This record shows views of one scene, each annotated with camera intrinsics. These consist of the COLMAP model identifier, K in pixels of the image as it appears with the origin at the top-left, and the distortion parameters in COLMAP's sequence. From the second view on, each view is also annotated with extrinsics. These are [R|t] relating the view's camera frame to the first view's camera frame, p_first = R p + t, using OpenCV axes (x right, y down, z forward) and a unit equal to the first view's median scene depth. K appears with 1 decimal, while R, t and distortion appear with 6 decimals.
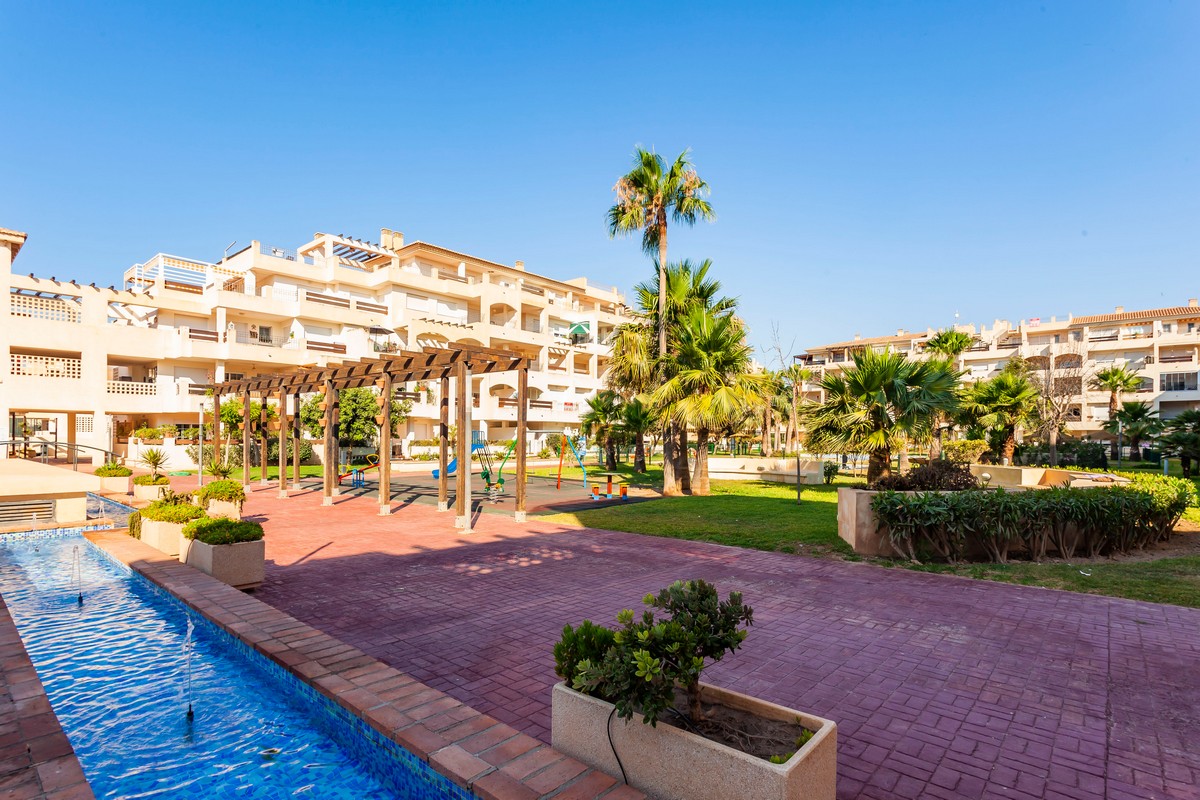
lens RADIAL K [[587.3, 0, 601.2], [0, 587.3, 410.3], [0, 0, 1]] dist [-0.004013, 0.010470]
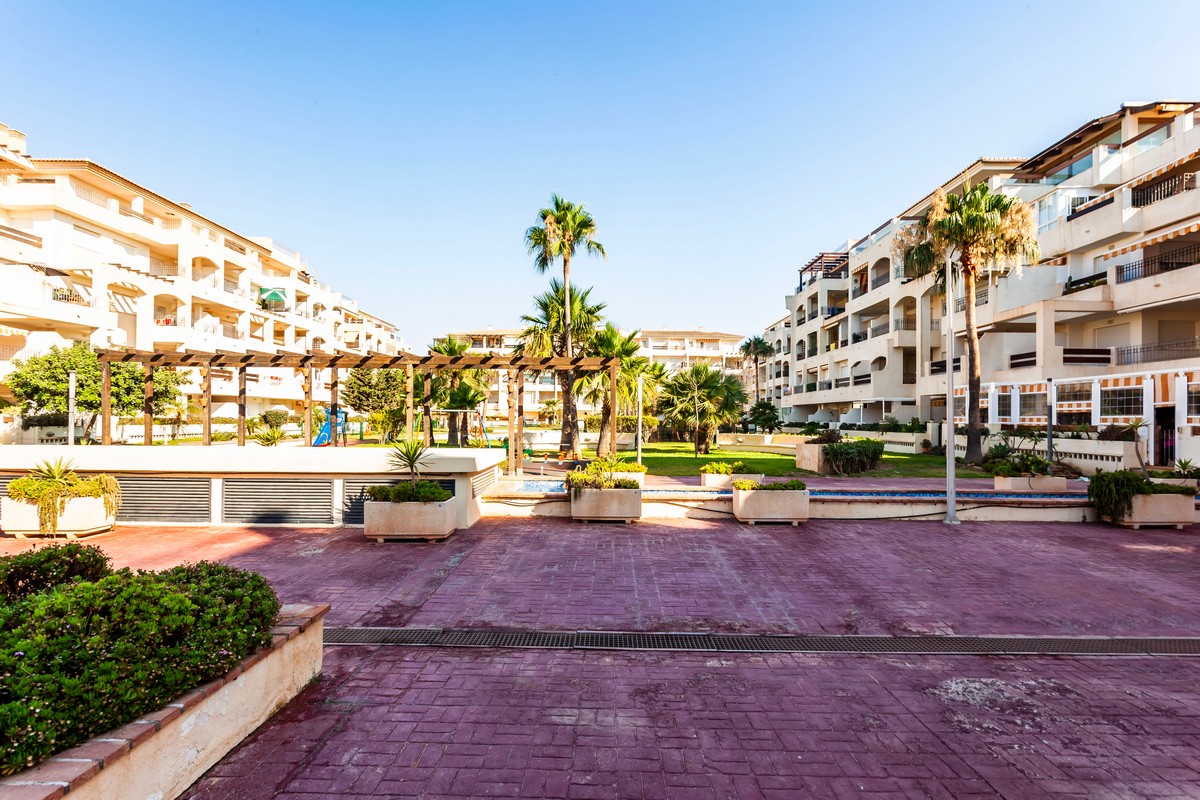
lens RADIAL K [[587.3, 0, 601.2], [0, 587.3, 410.3], [0, 0, 1]] dist [-0.004013, 0.010470]
pose [[0.760032, 0.004408, 0.649871, -0.277610], [-0.027970, 0.999272, 0.025933, 0.002428], [-0.649284, -0.037887, 0.759602, -0.035066]]
